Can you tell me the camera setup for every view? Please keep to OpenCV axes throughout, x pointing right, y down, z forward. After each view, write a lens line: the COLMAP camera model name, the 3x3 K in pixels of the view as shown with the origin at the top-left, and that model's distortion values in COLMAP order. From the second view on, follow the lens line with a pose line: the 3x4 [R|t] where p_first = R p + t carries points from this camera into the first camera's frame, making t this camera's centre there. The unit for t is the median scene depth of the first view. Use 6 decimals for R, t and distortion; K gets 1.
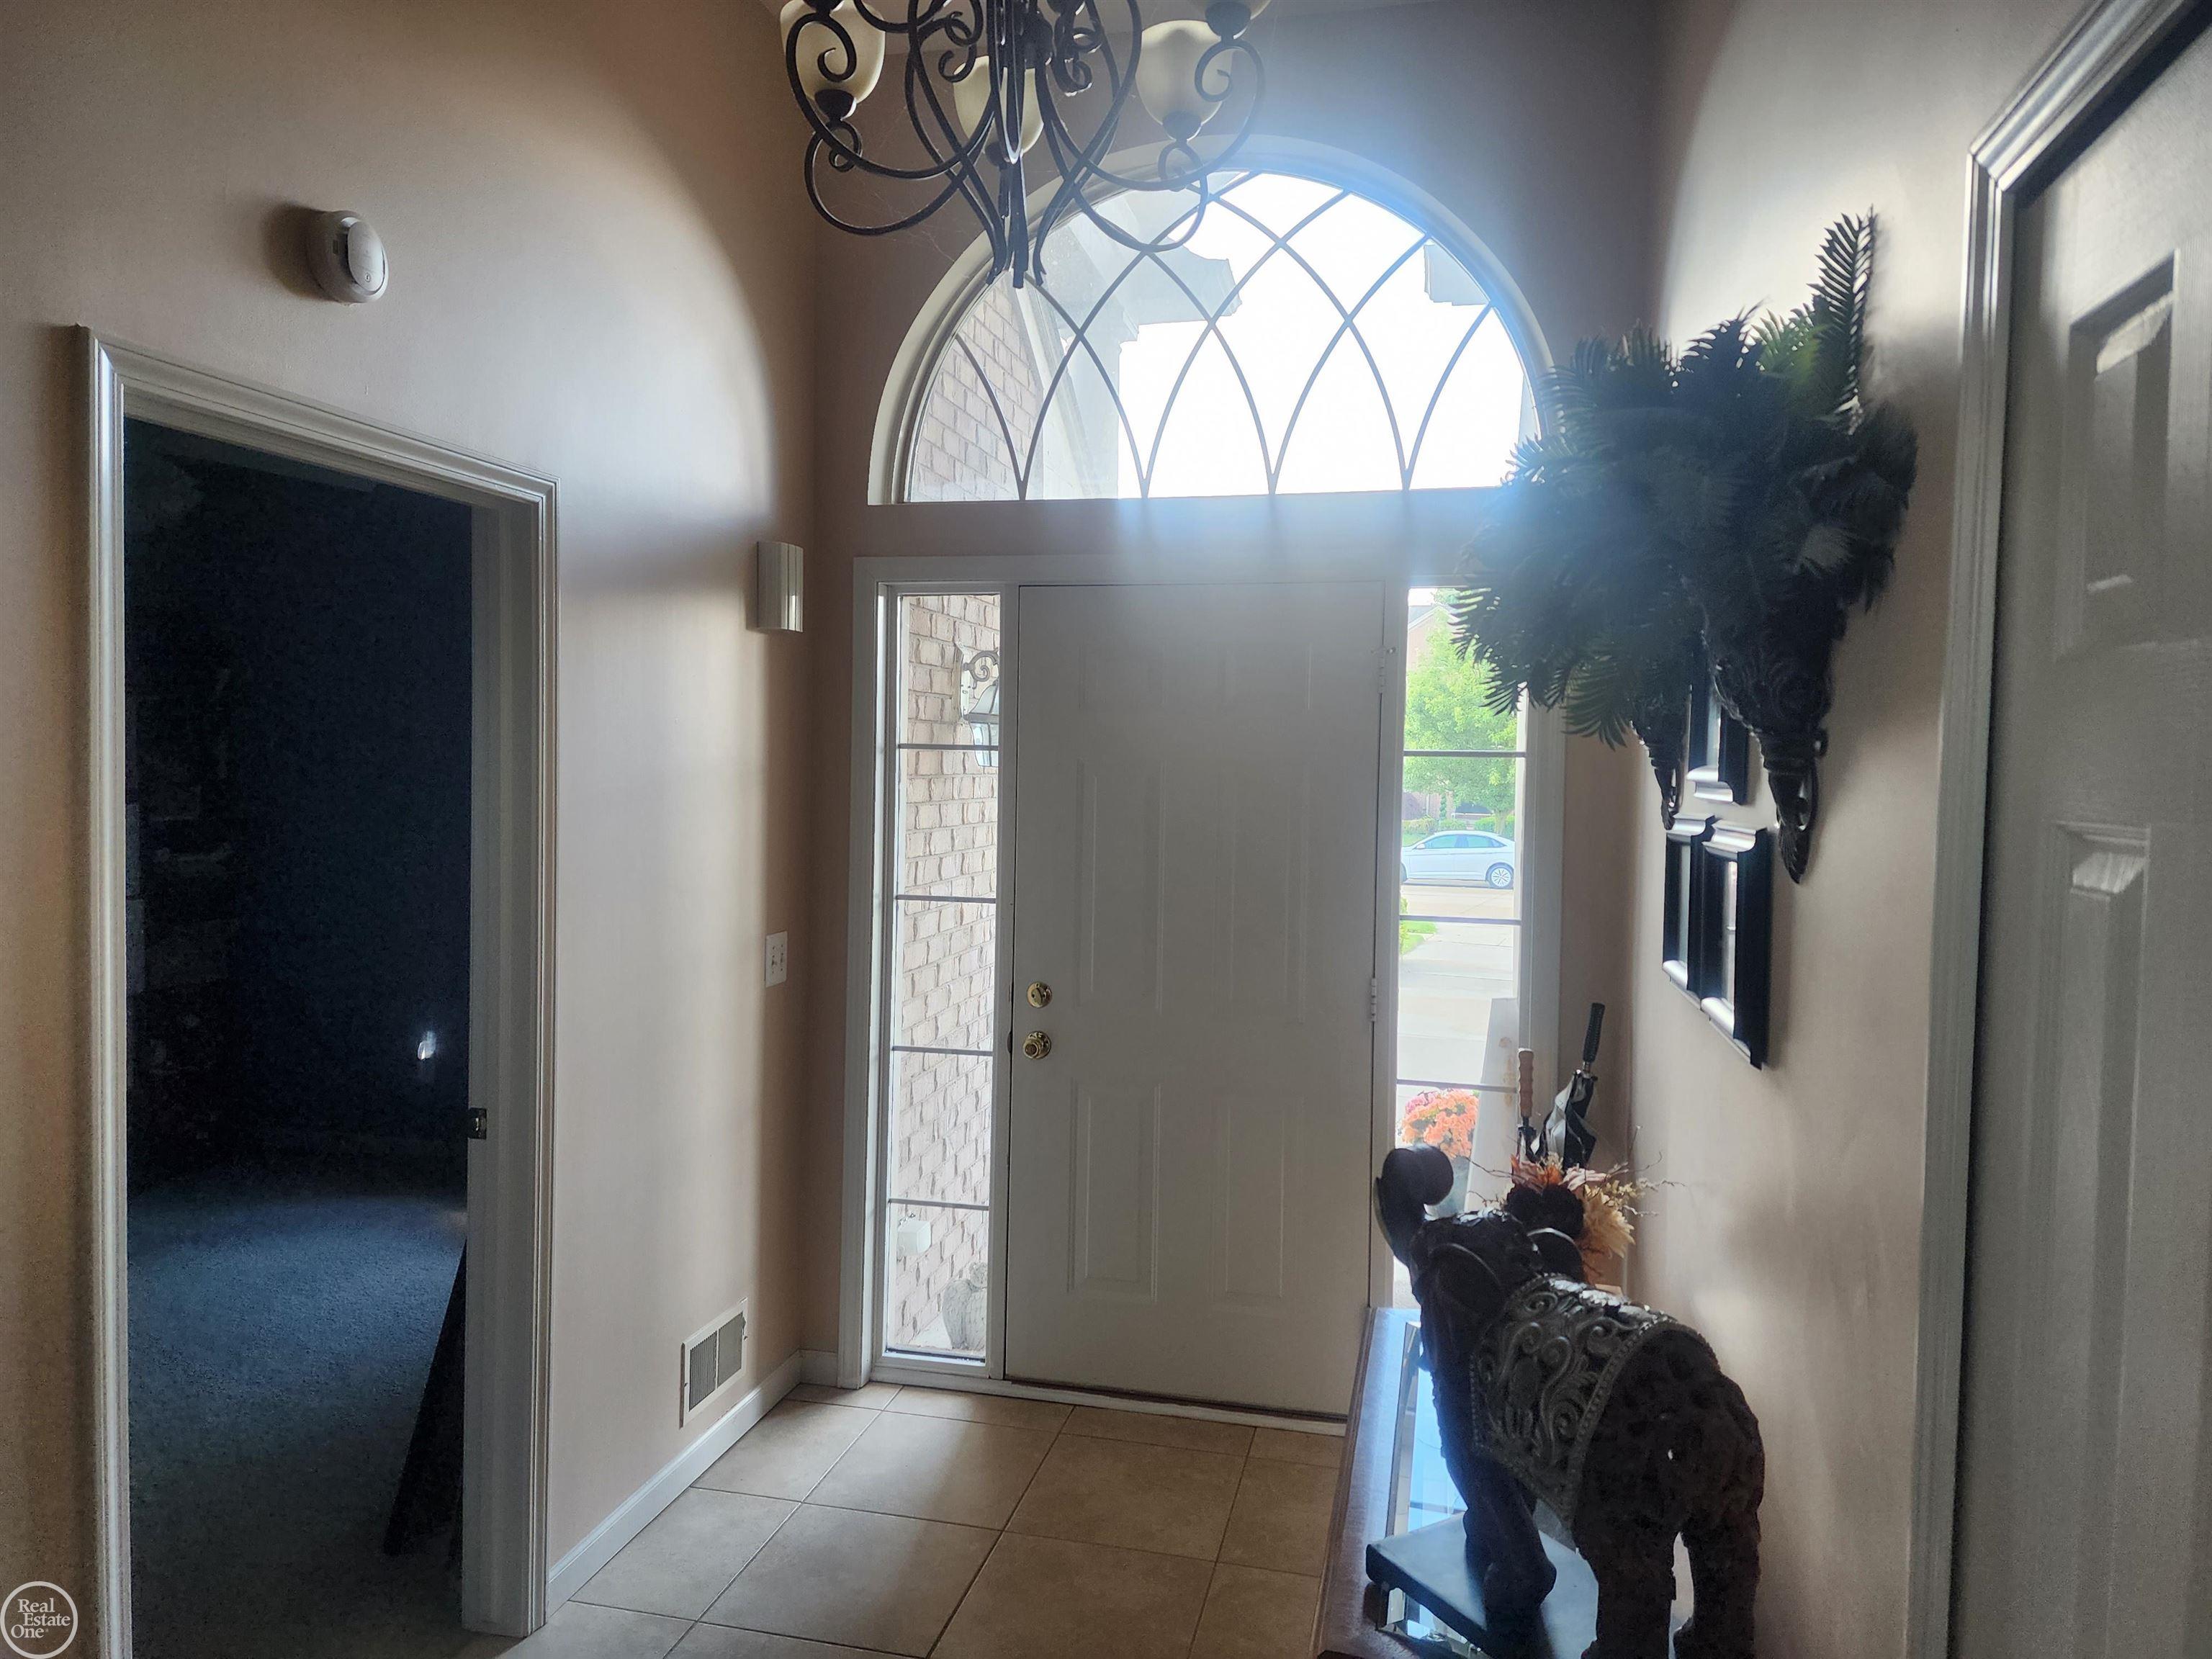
lens RADIAL K [[1494.6, 0, 1106.0], [0, 1494.6, 829.5], [0, 0, 1]] dist [0.140249, -0.128770]
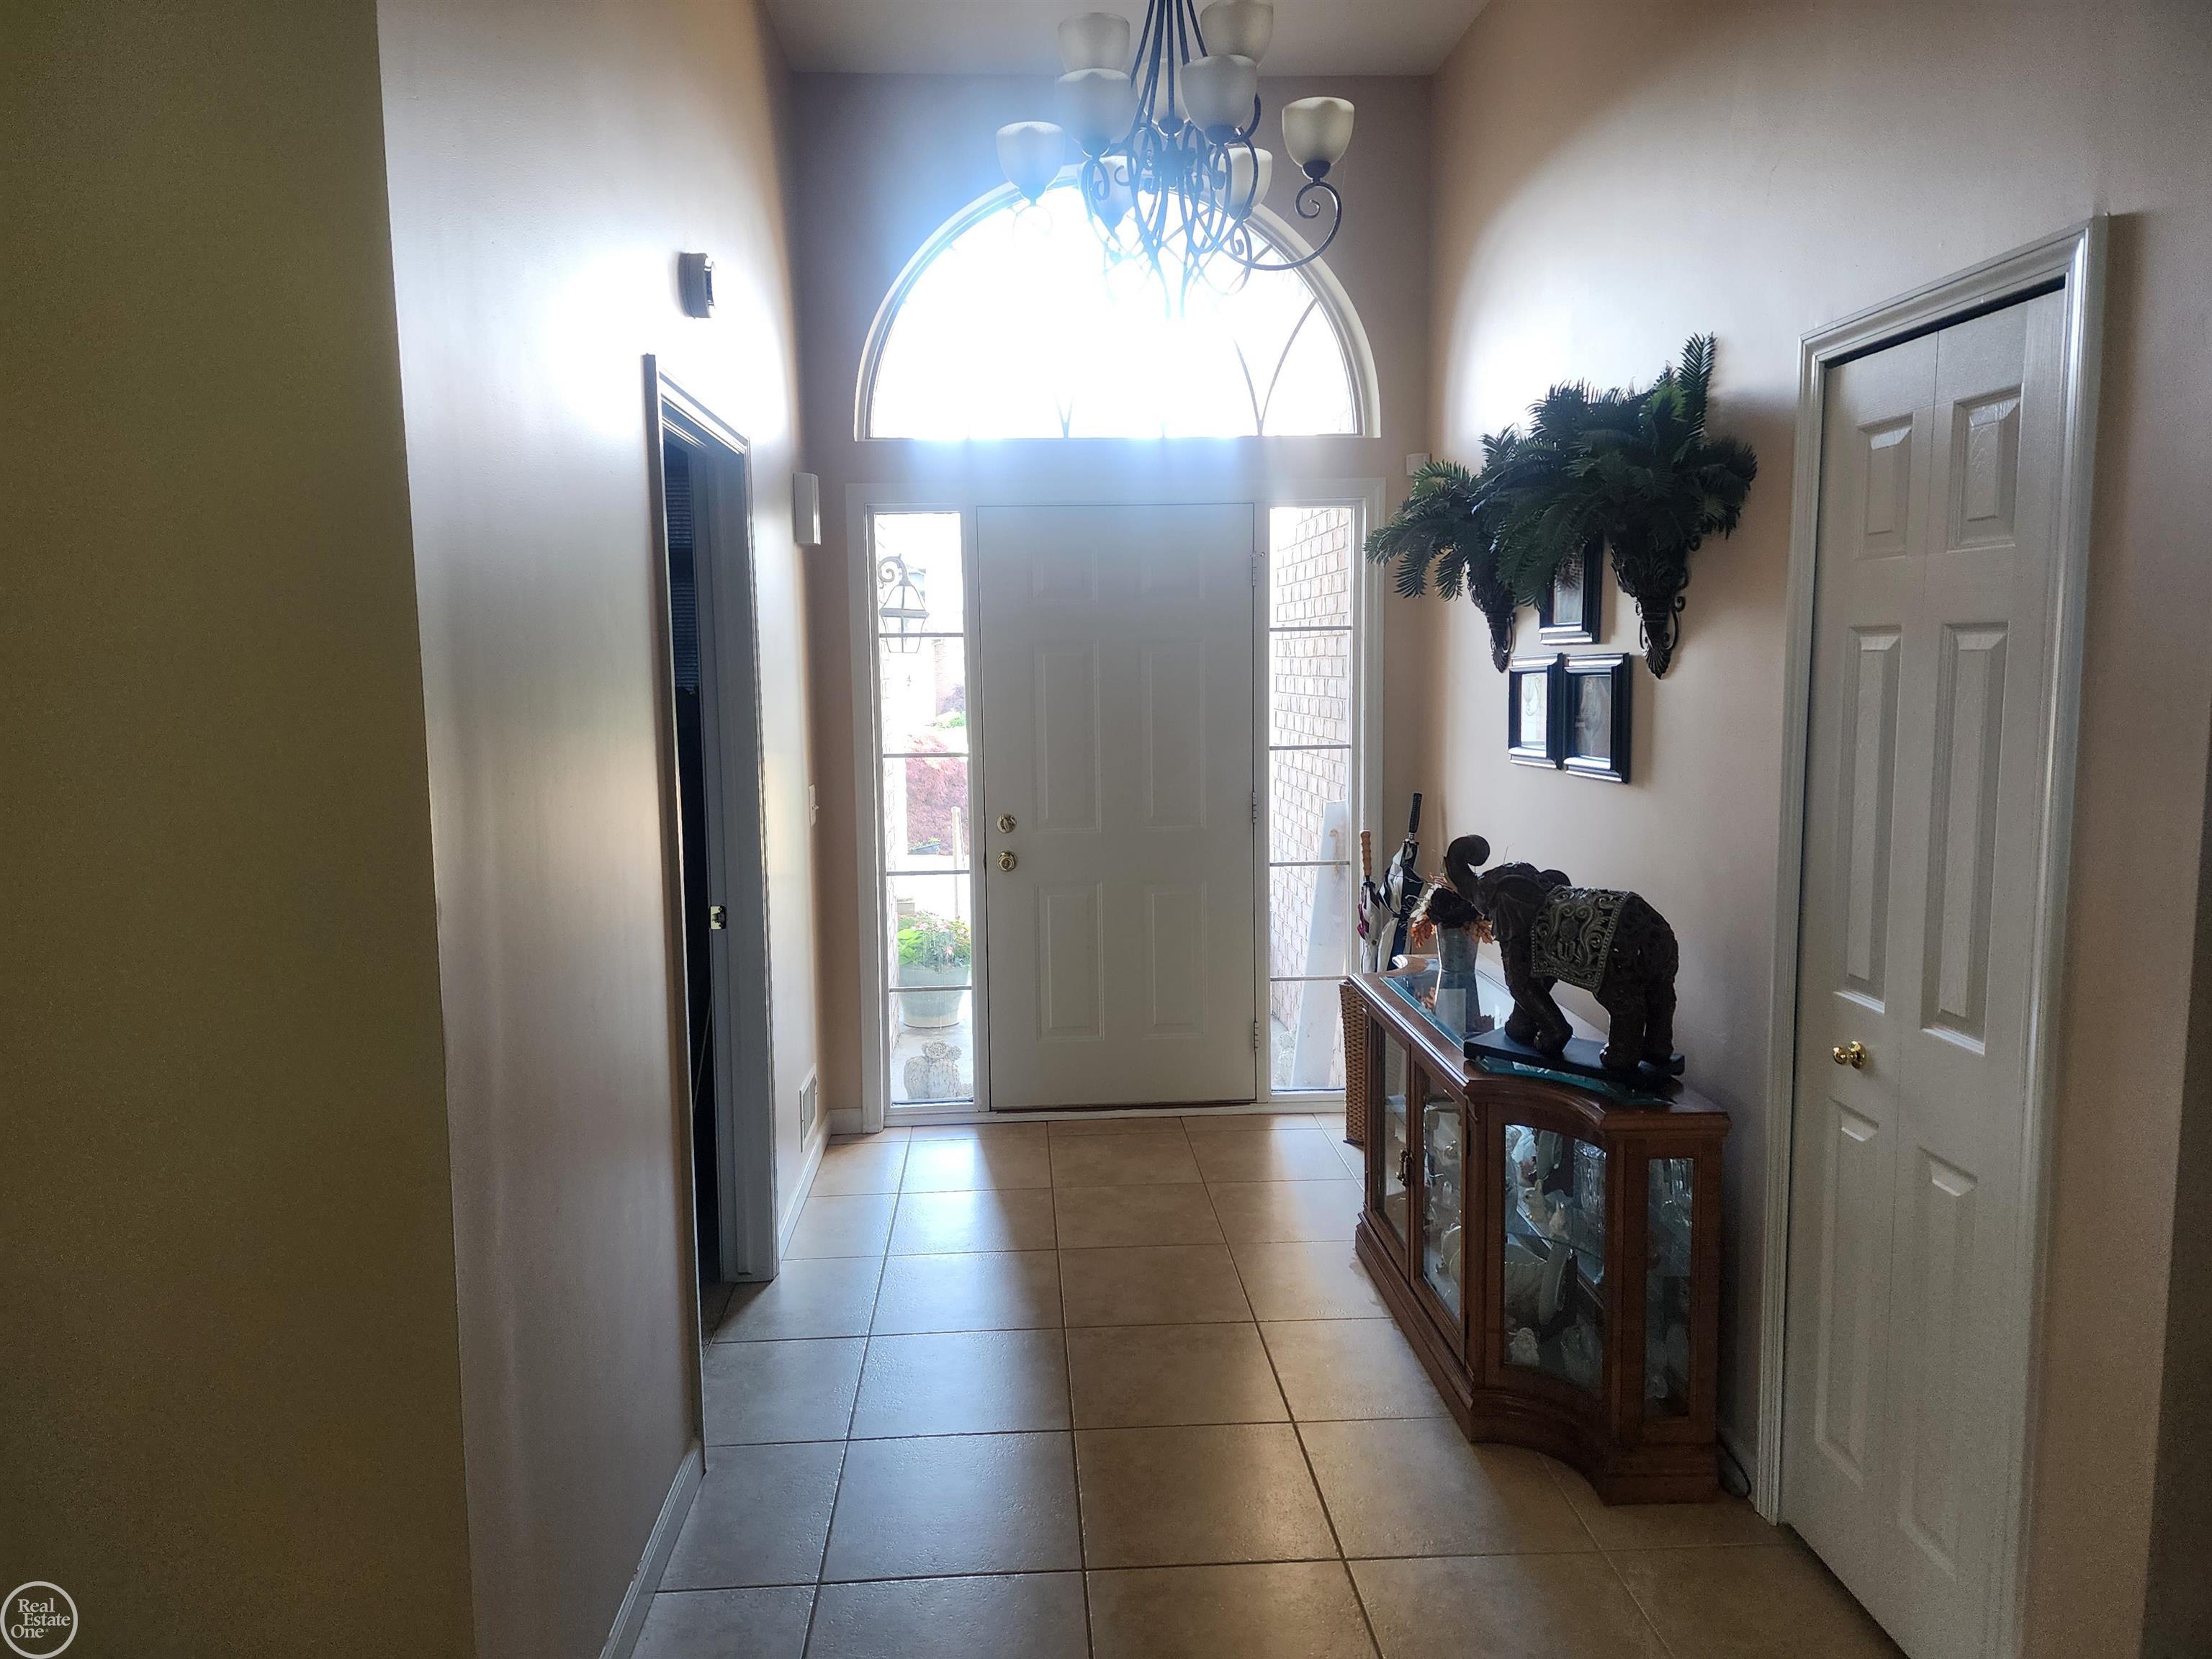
lens RADIAL K [[1494.6, 0, 1106.0], [0, 1494.6, 829.5], [0, 0, 1]] dist [0.140249, -0.128770]
pose [[0.952953, -0.062701, 0.296563, -0.411953], [0.042944, 0.996431, 0.072676, 0.028700], [-0.300061, -0.056521, 0.952244, -0.324557]]
